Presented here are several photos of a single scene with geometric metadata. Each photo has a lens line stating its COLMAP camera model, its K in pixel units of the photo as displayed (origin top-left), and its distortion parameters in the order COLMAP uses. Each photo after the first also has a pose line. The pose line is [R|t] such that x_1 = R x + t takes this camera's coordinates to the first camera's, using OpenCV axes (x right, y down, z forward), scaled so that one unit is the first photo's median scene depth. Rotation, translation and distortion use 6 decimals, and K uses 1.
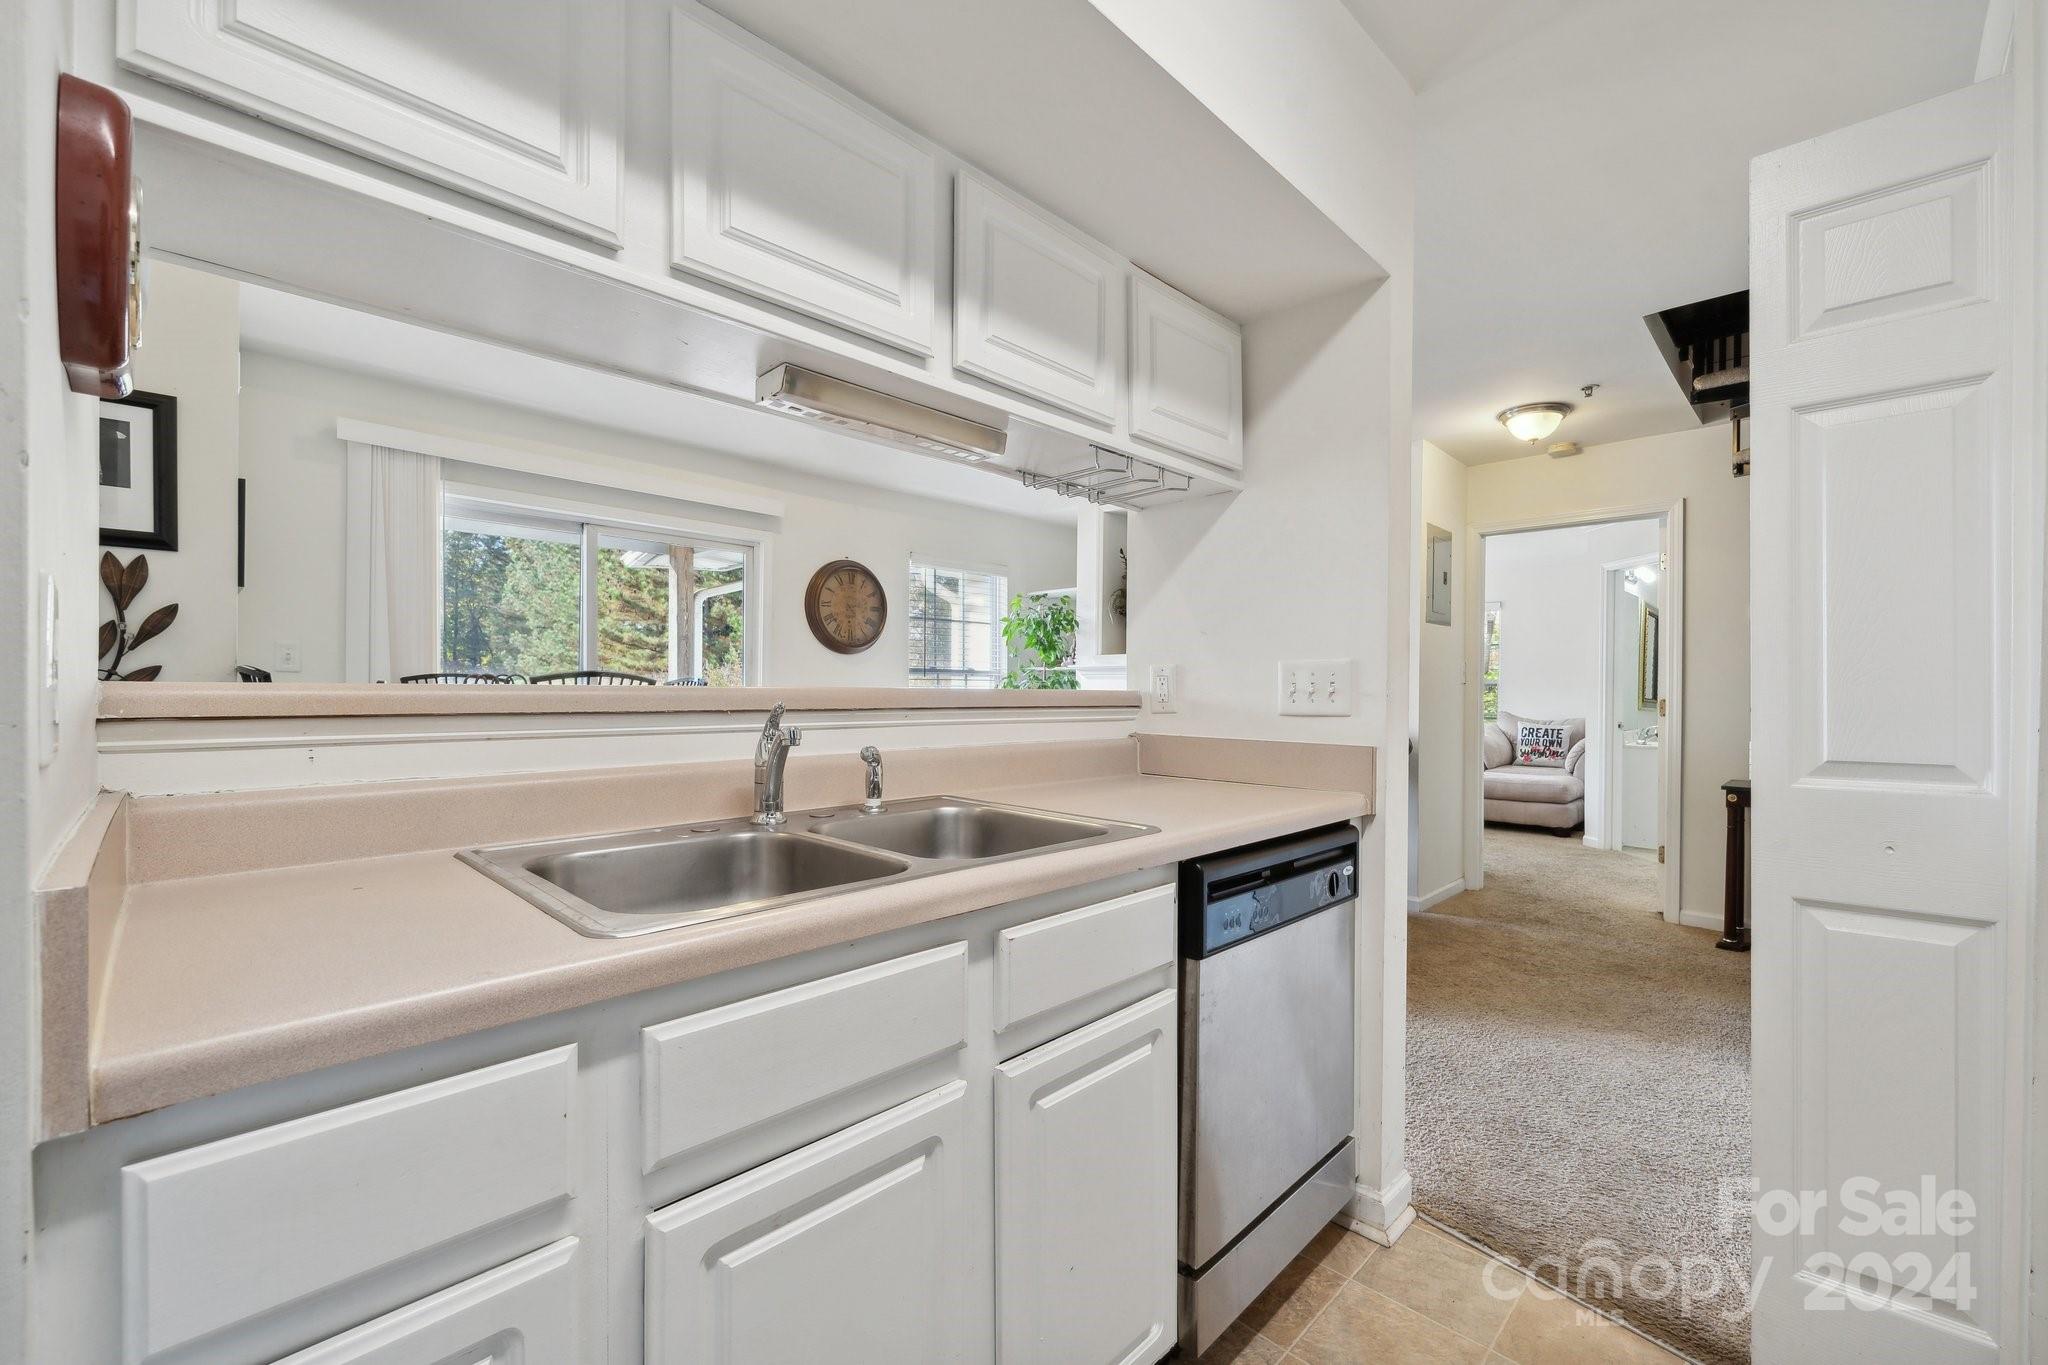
lens RADIAL K [[841.1, 0, 1038.1], [0, 841.1, 695.7], [0, 0, 1]] dist [-0.001278, -0.000083]
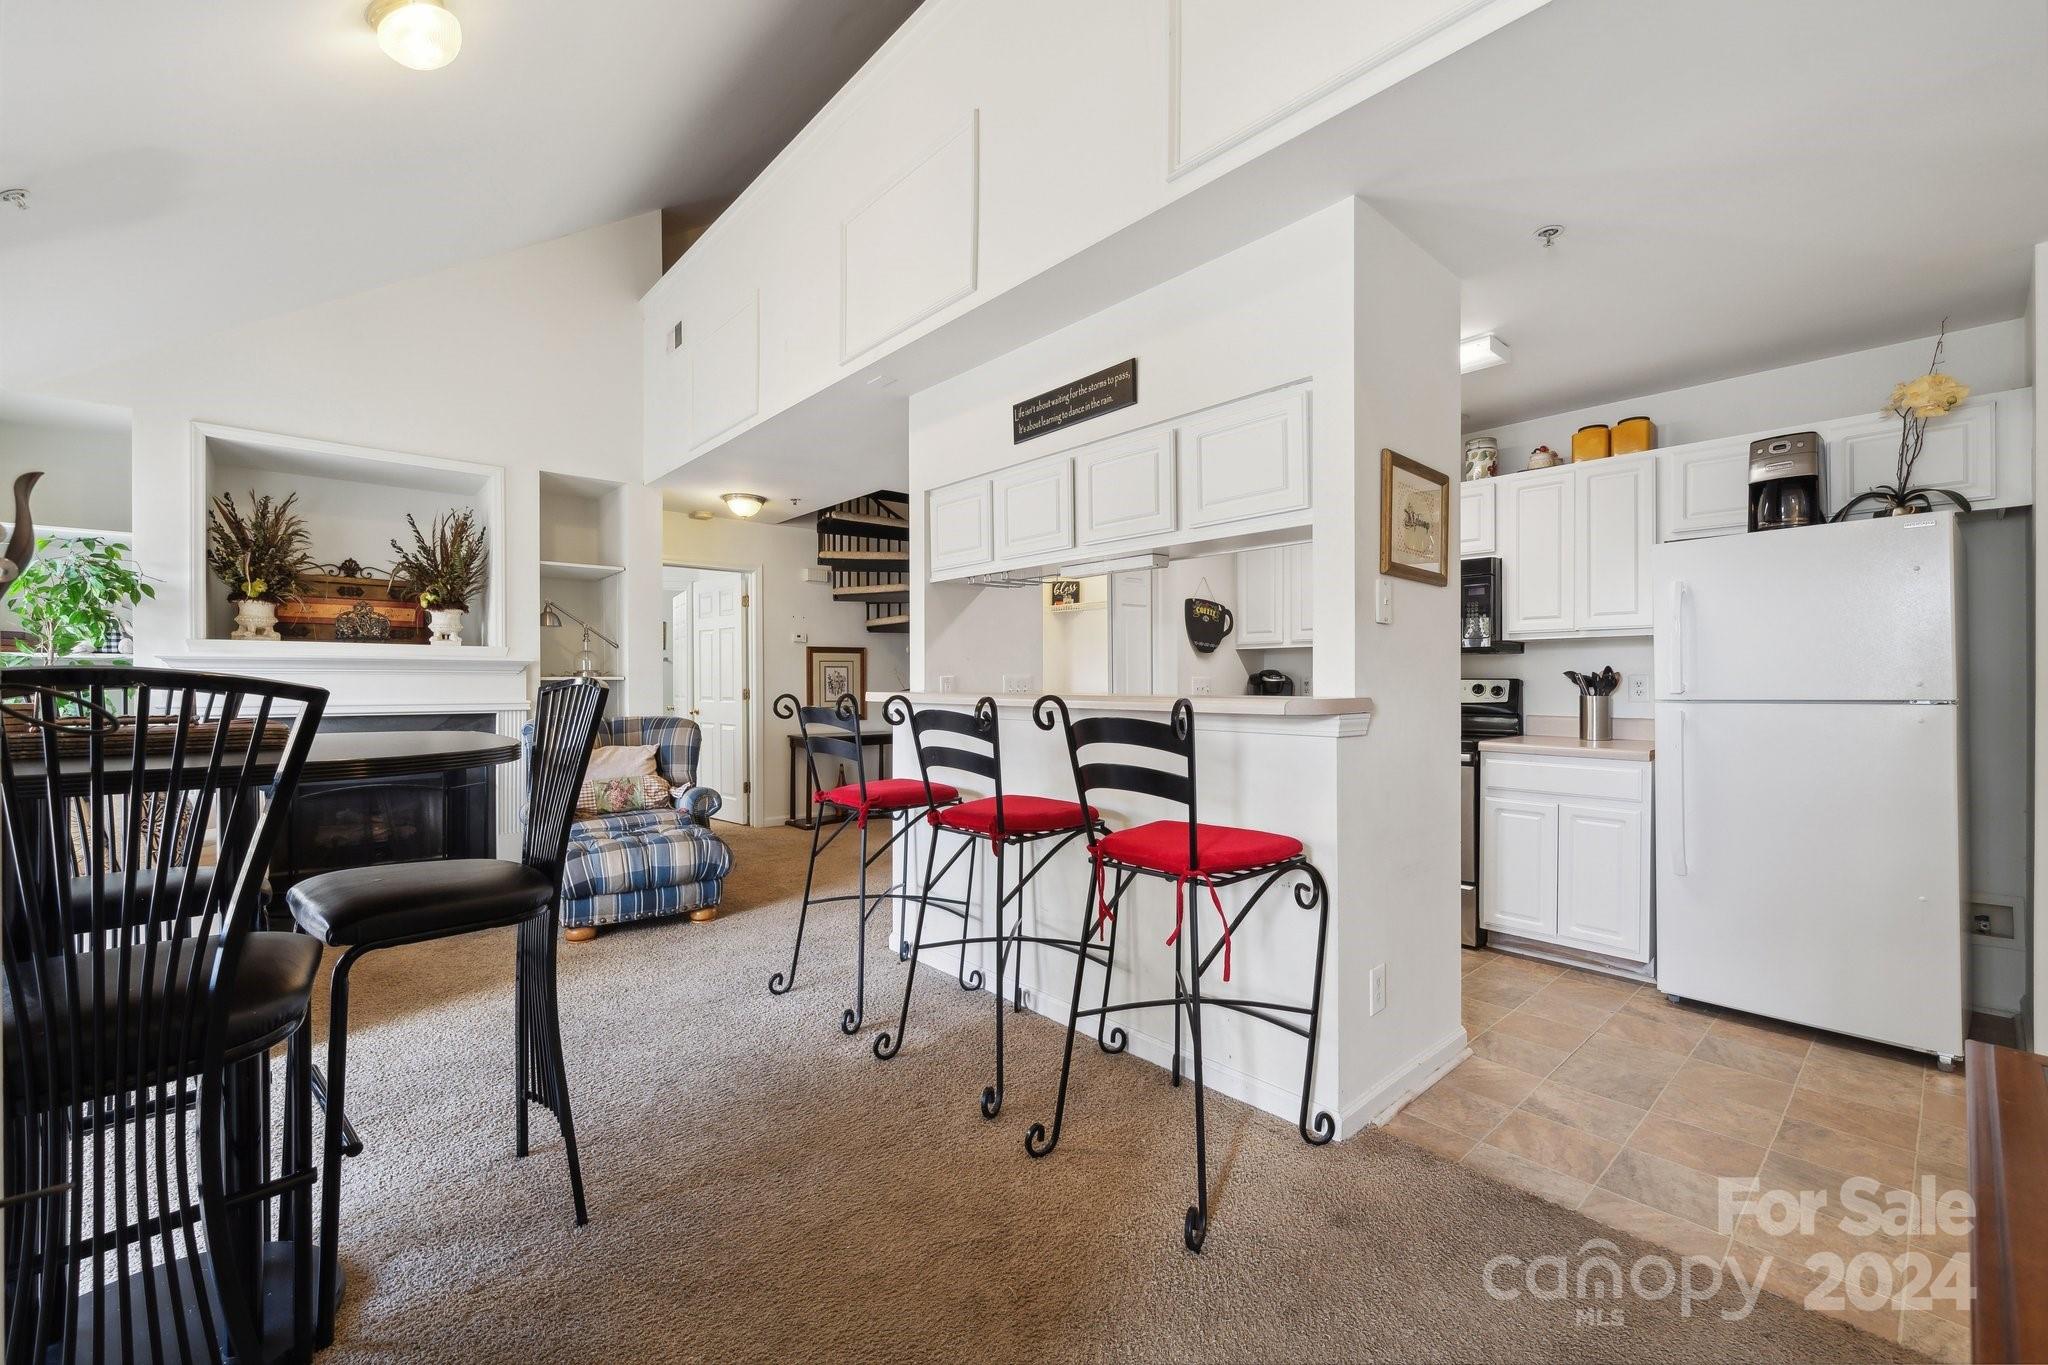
lens RADIAL K [[836.1, 0, 1034.2], [0, 836.1, 689.2], [0, 0, 1]] dist [0.000250, 0.000070]
pose [[0.062497, -0.018741, 0.997869, -0.646987], [0.007079, 0.999807, 0.018334, -0.016514], [-0.998020, 0.005918, 0.062618, 0.298551]]
